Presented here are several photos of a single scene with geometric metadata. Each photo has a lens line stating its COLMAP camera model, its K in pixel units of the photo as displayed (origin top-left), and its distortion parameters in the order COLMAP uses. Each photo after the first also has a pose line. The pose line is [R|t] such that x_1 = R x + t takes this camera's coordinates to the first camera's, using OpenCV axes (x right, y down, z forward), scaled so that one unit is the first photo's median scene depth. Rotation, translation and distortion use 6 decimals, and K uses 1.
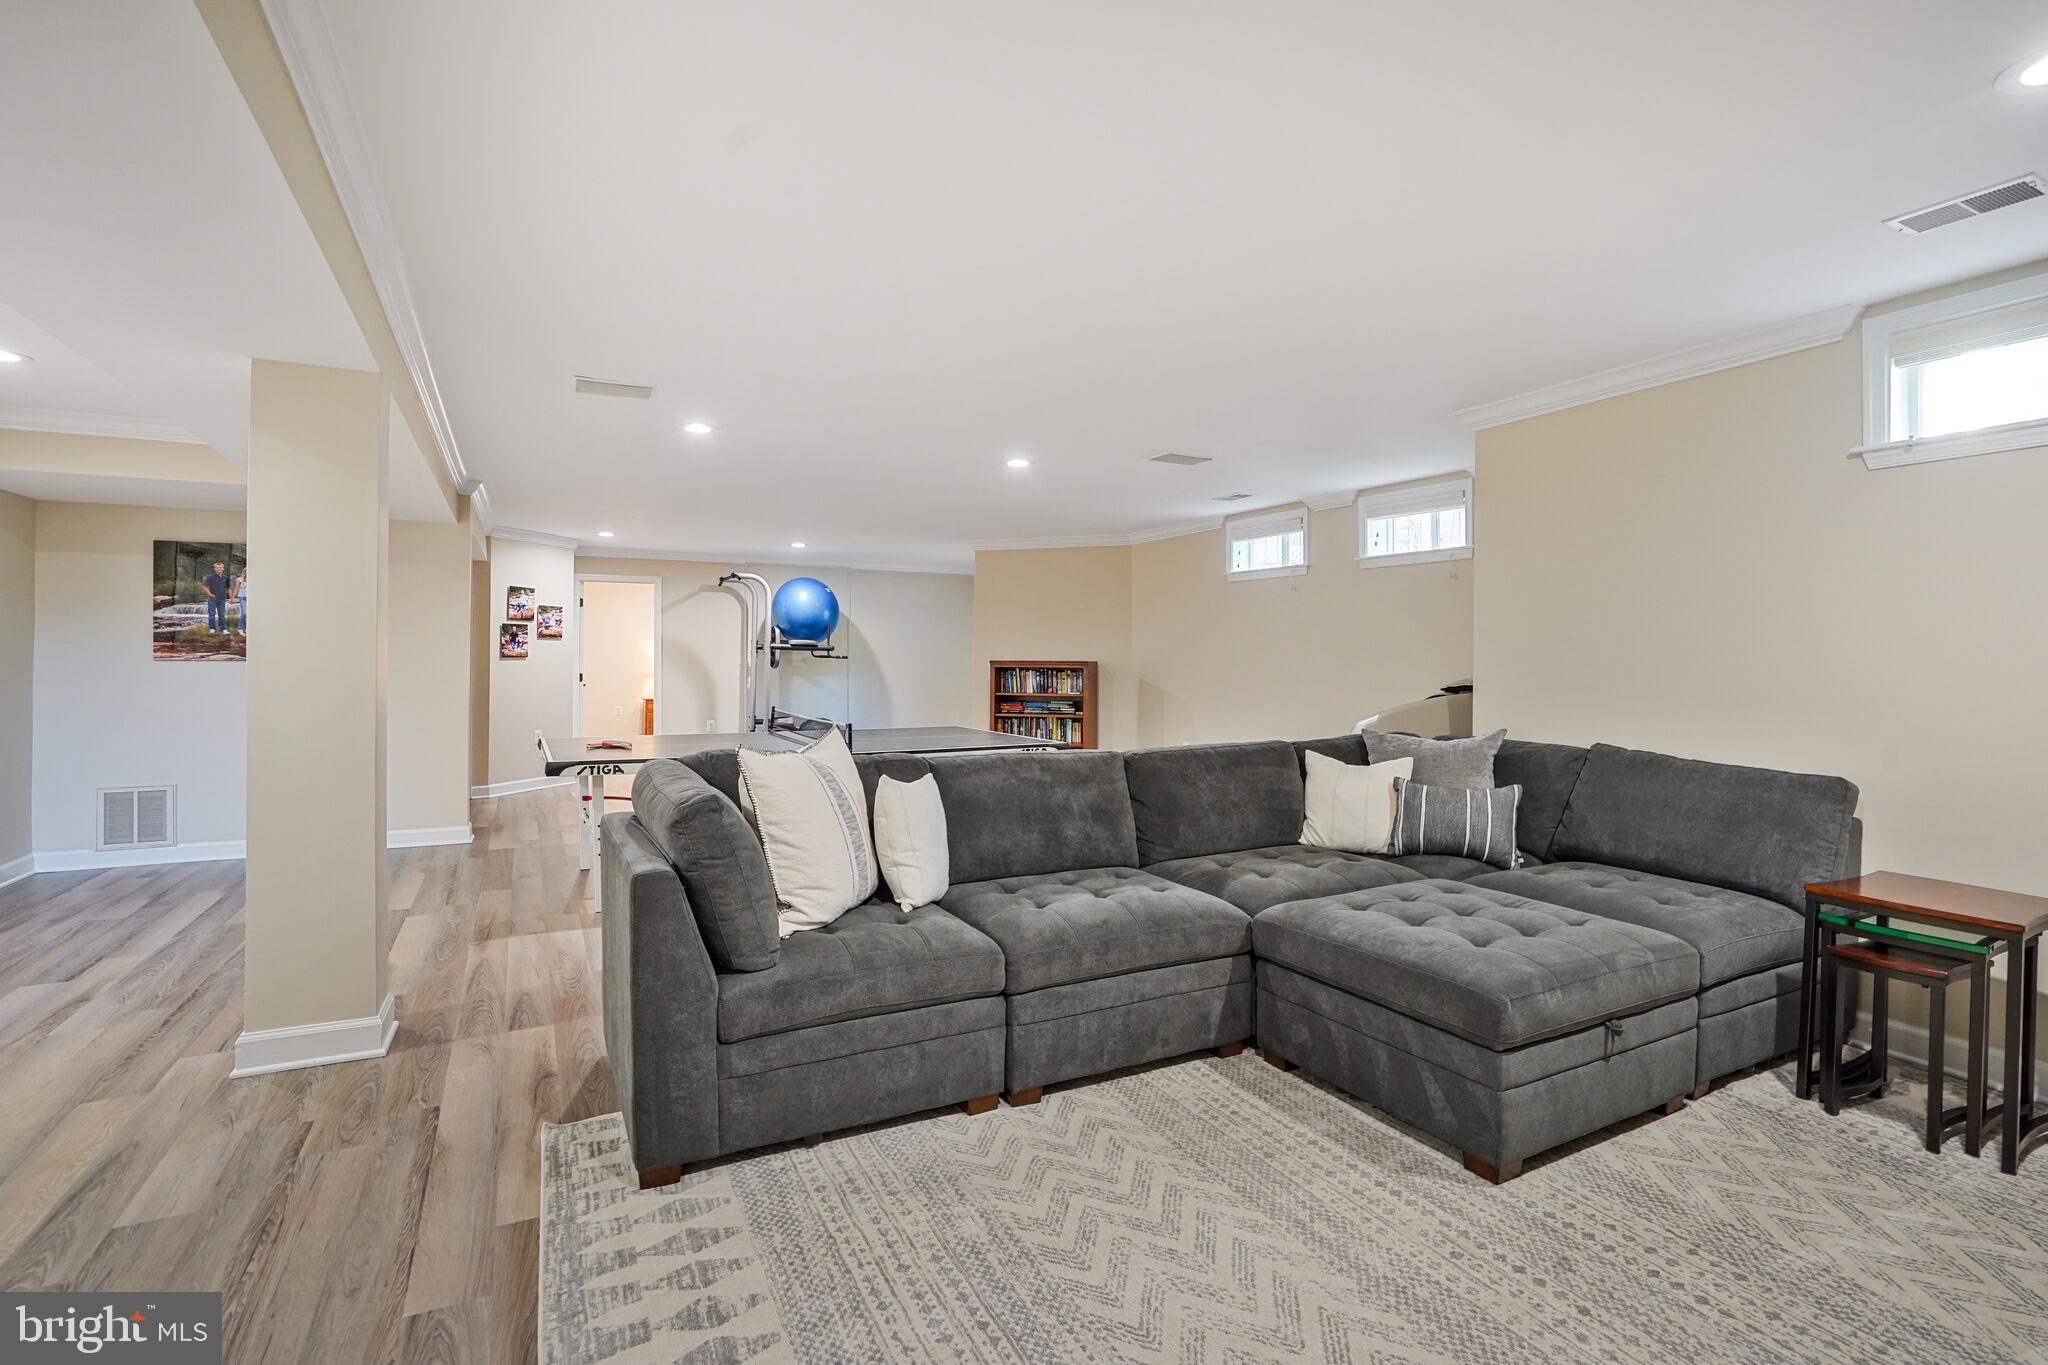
lens RADIAL K [[960.0, 0, 1019.7], [0, 960.0, 662.4], [0, 0, 1]] dist [-0.054749, 0.022908]
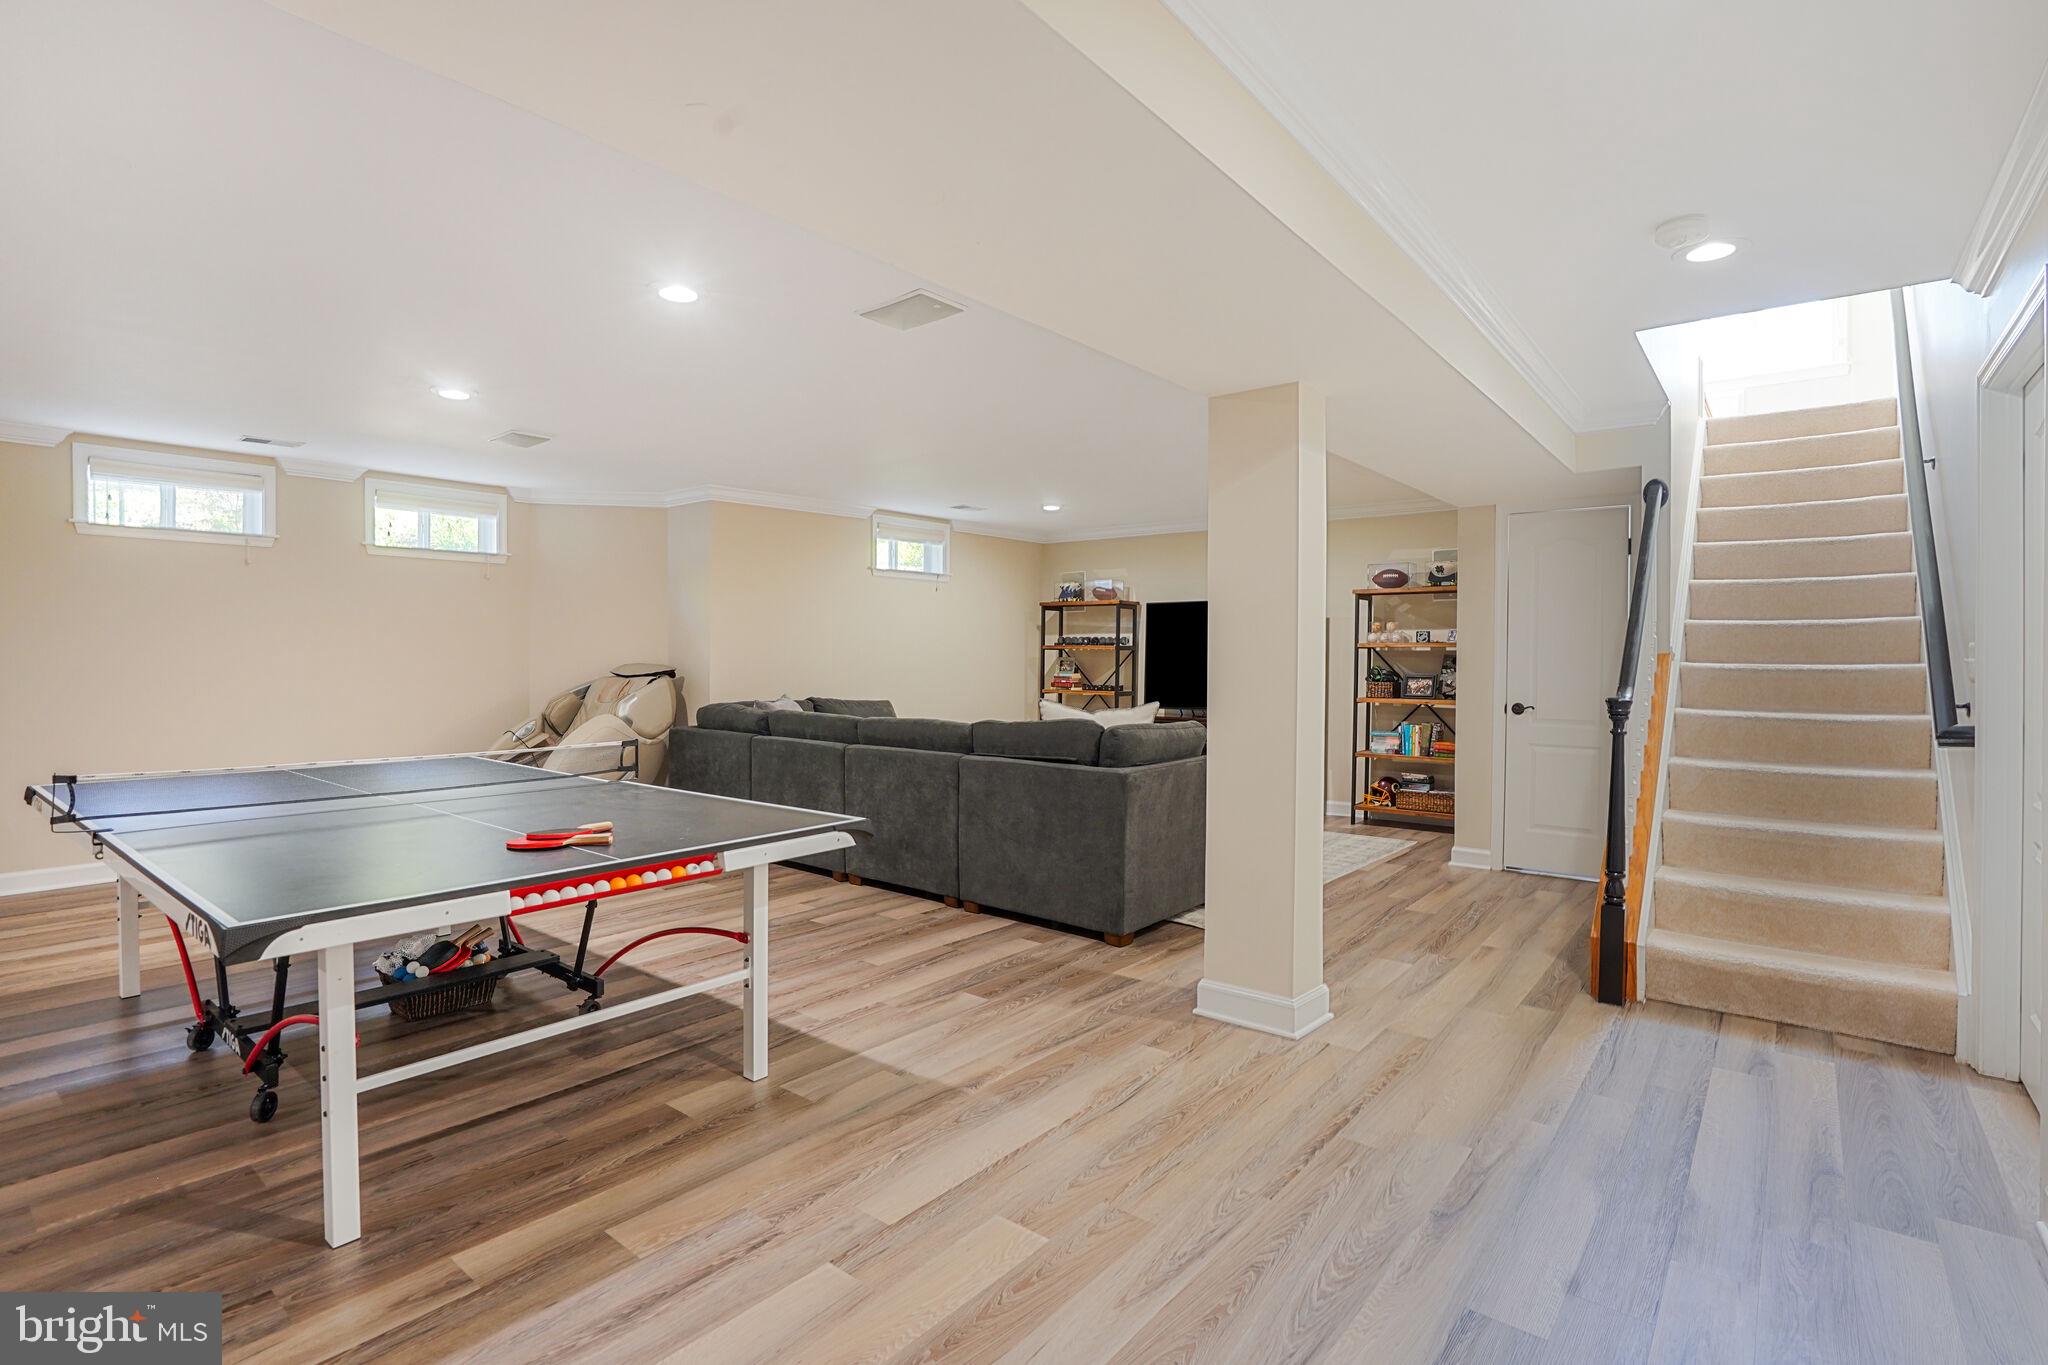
lens RADIAL K [[960.0, 0, 1019.7], [0, 960.0, 662.4], [0, 0, 1]] dist [-0.054749, 0.022908]
pose [[-0.386374, -0.013758, 0.922240, -0.617904], [-0.004129, 0.999905, 0.013187, -0.005647], [-0.922333, 0.001287, -0.386394, 0.629213]]
